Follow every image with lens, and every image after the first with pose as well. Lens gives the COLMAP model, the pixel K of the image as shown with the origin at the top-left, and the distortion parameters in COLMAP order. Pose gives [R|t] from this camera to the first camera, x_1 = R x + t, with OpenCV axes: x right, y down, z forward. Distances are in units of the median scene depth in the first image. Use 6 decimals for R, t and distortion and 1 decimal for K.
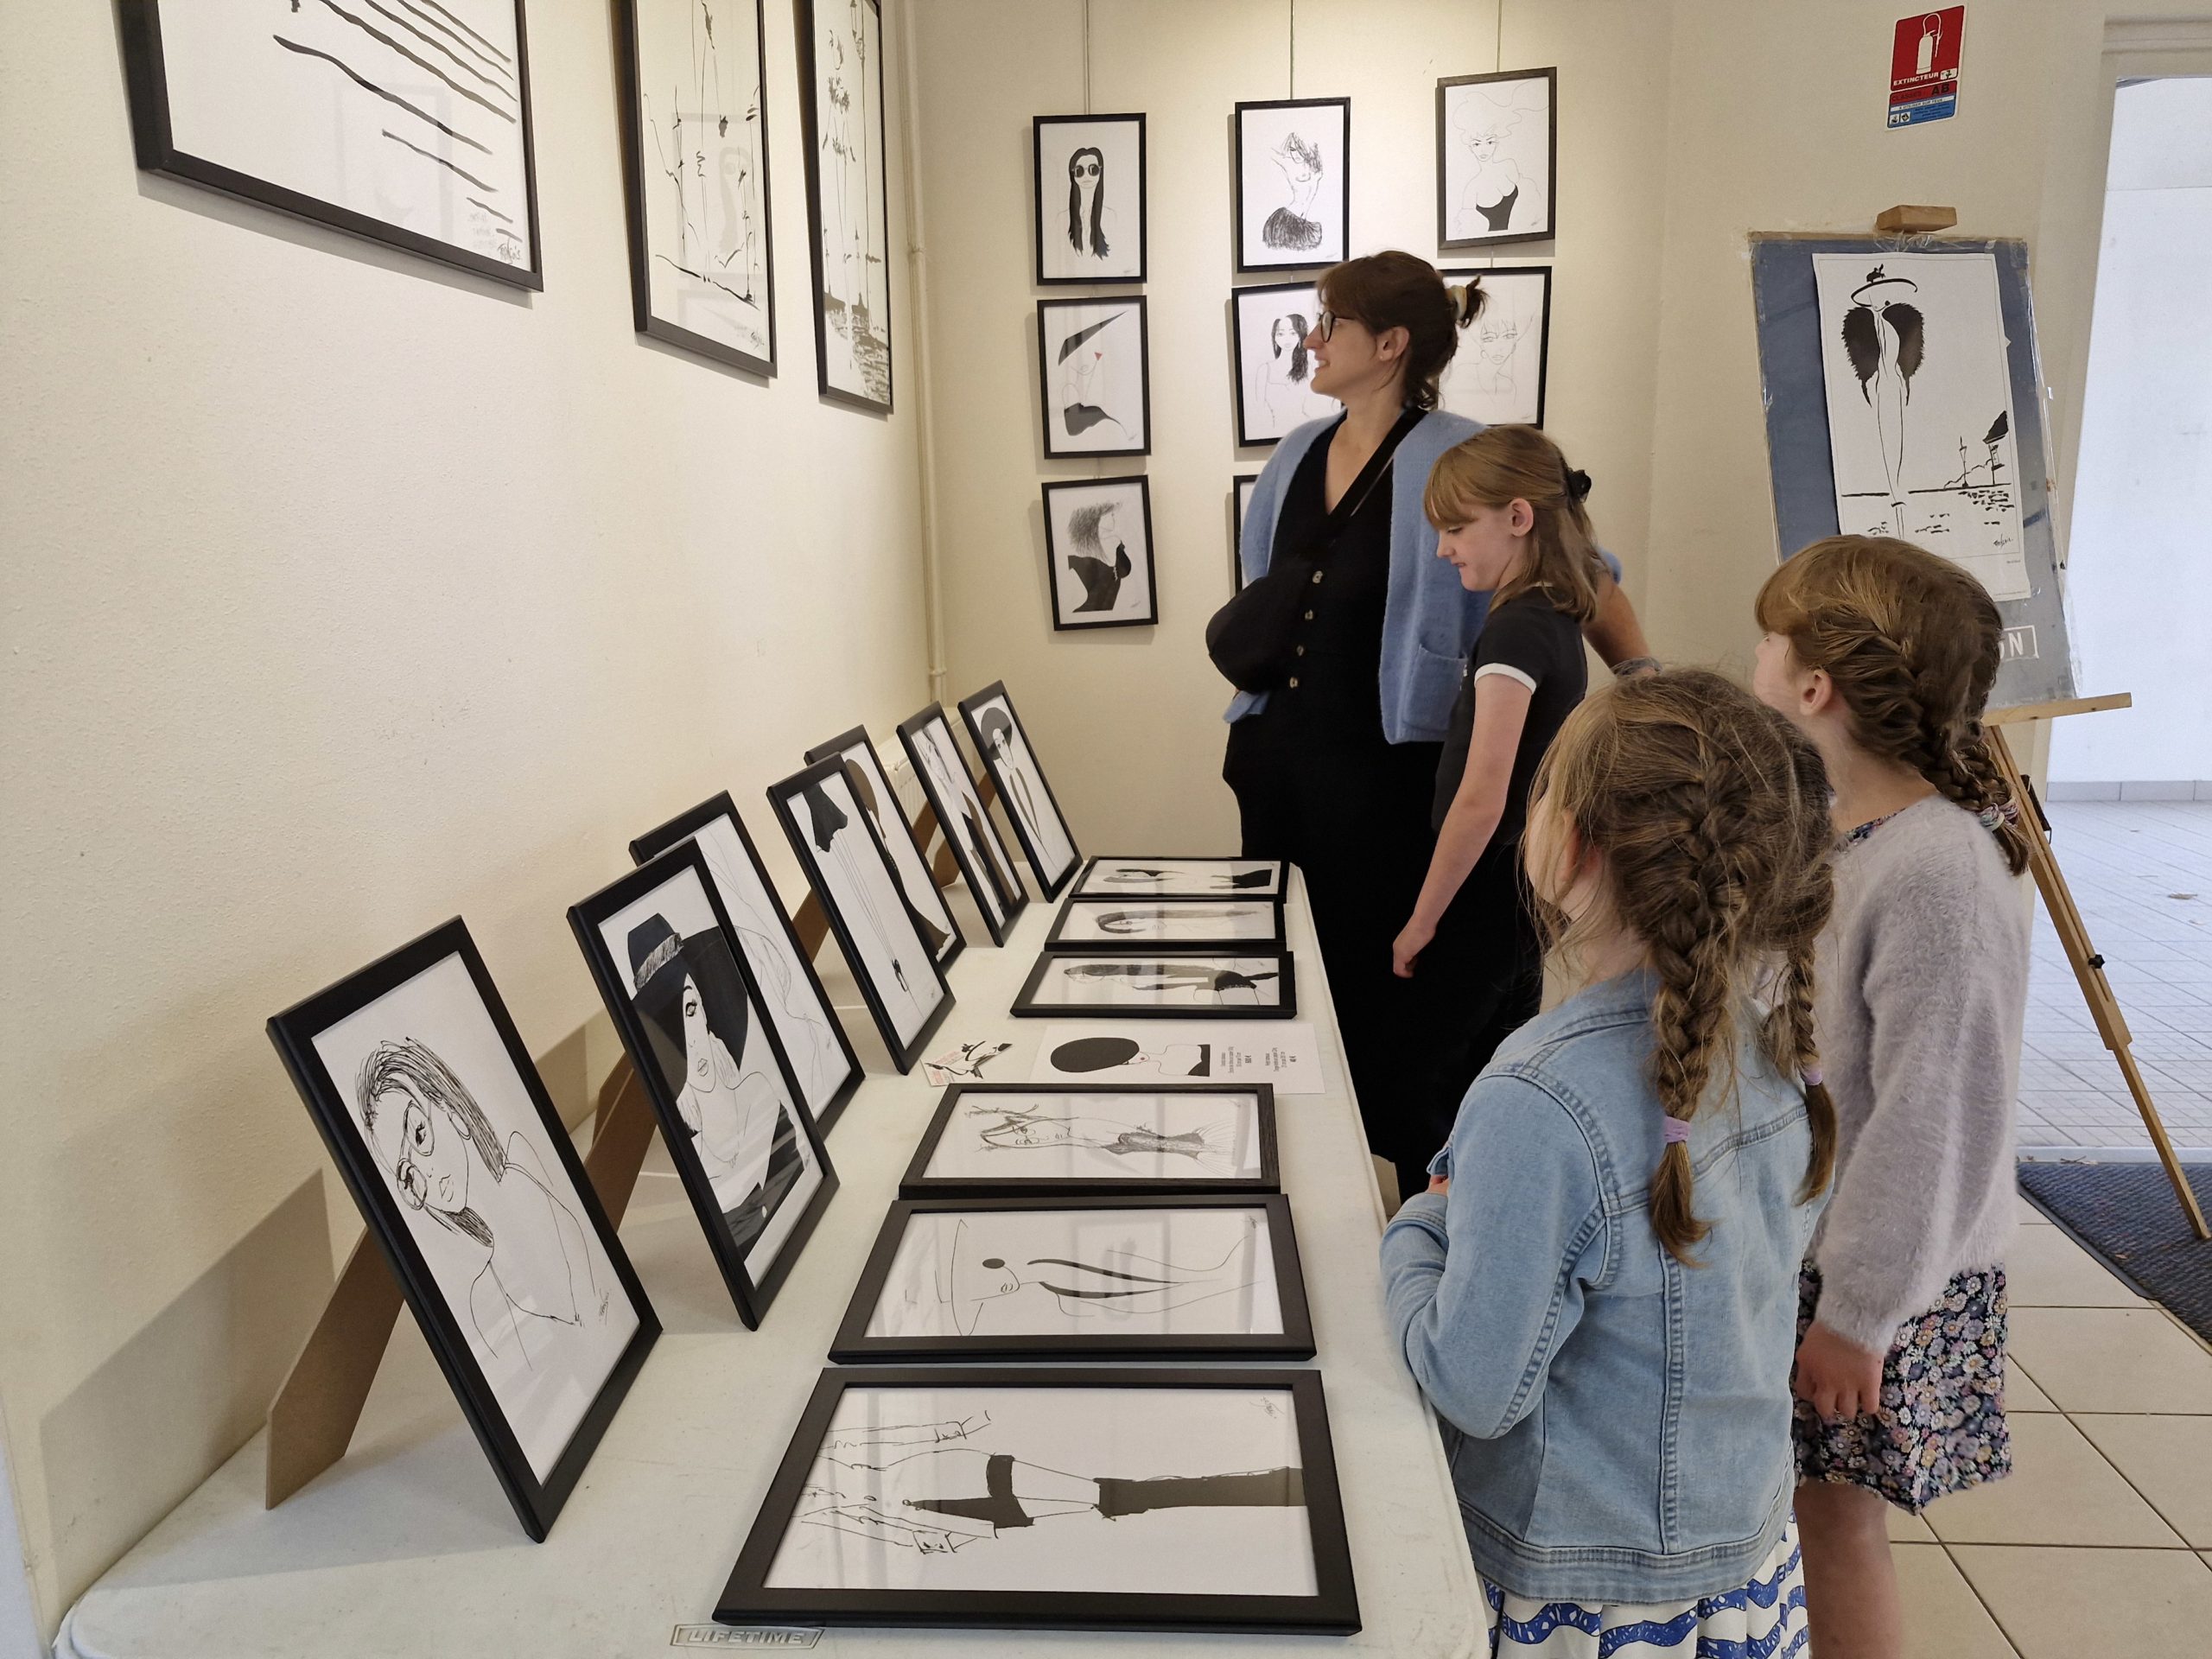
lens RADIAL K [[1566.3, 0, 1106.6], [0, 1566.3, 824.6], [0, 0, 1]] dist [-0.002467, -0.000898]
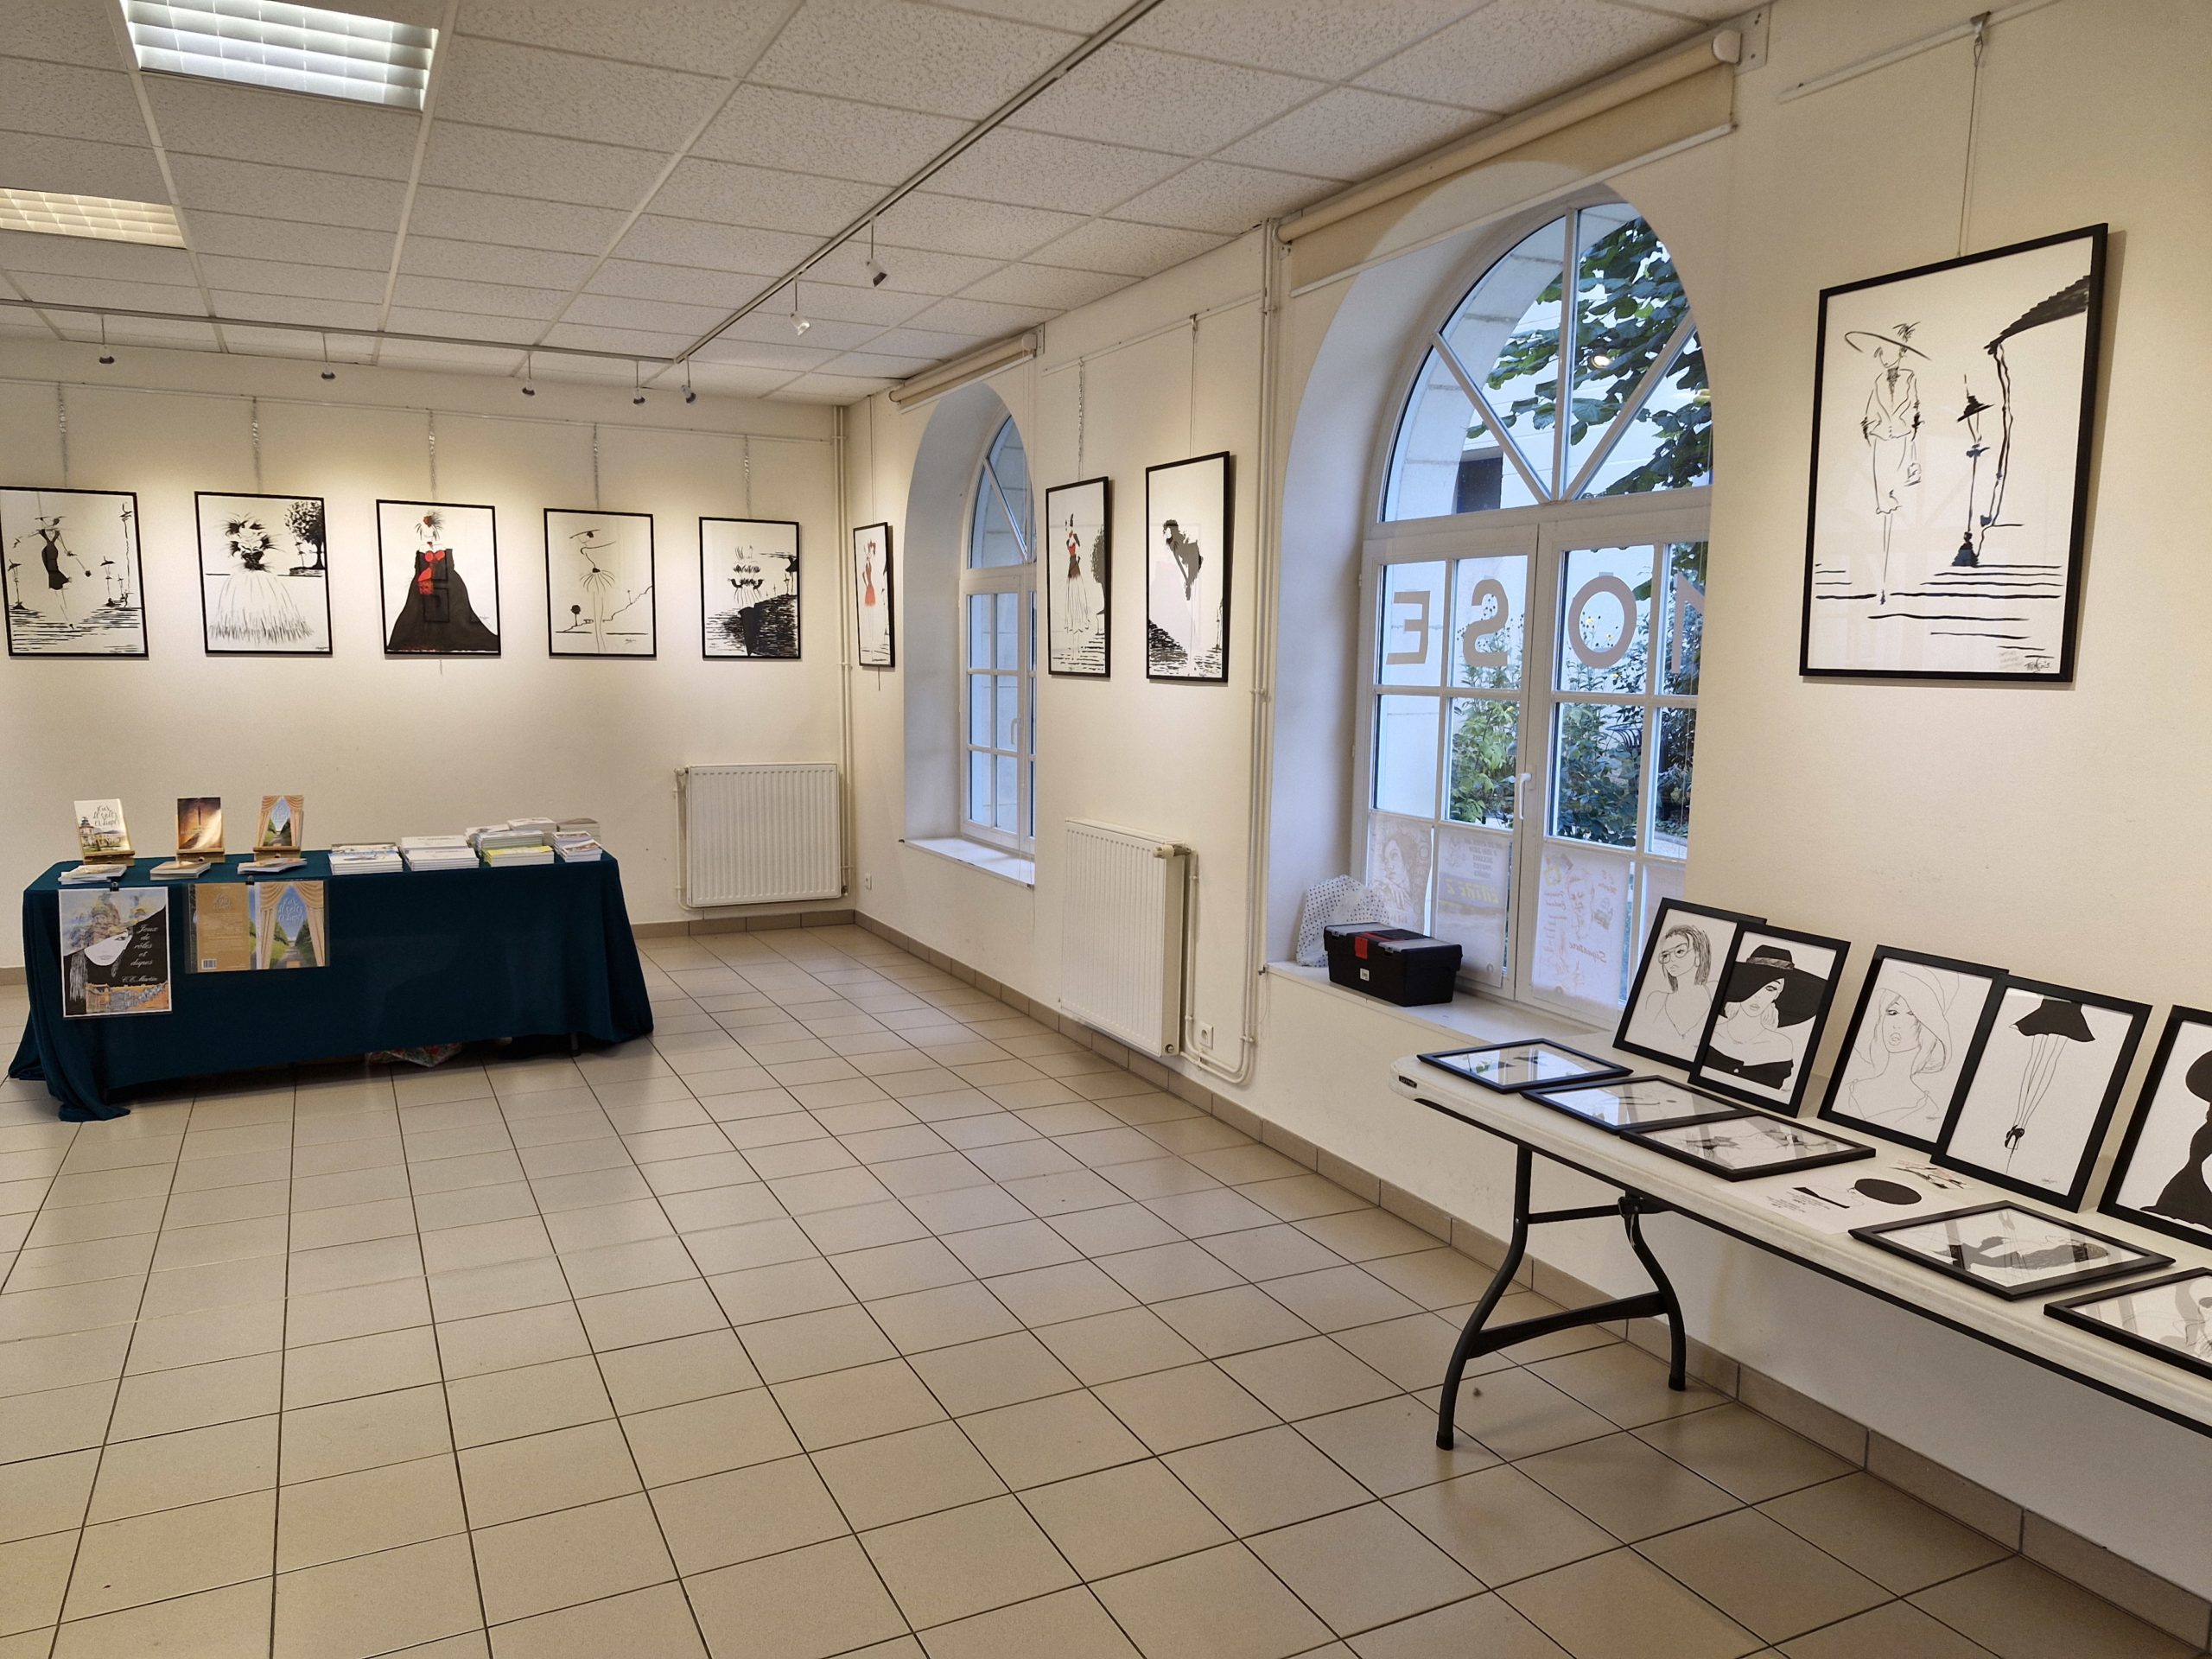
lens RADIAL K [[1566.3, 0, 1105.3], [0, 1566.3, 836.1], [0, 0, 1]] dist [-0.002467, -0.000898]
pose [[-0.871983, 0.063343, -0.485421, 1.337955], [-0.089030, 0.954537, 0.284486, -0.526016], [0.481372, 0.291284, -0.826701, 1.813680]]
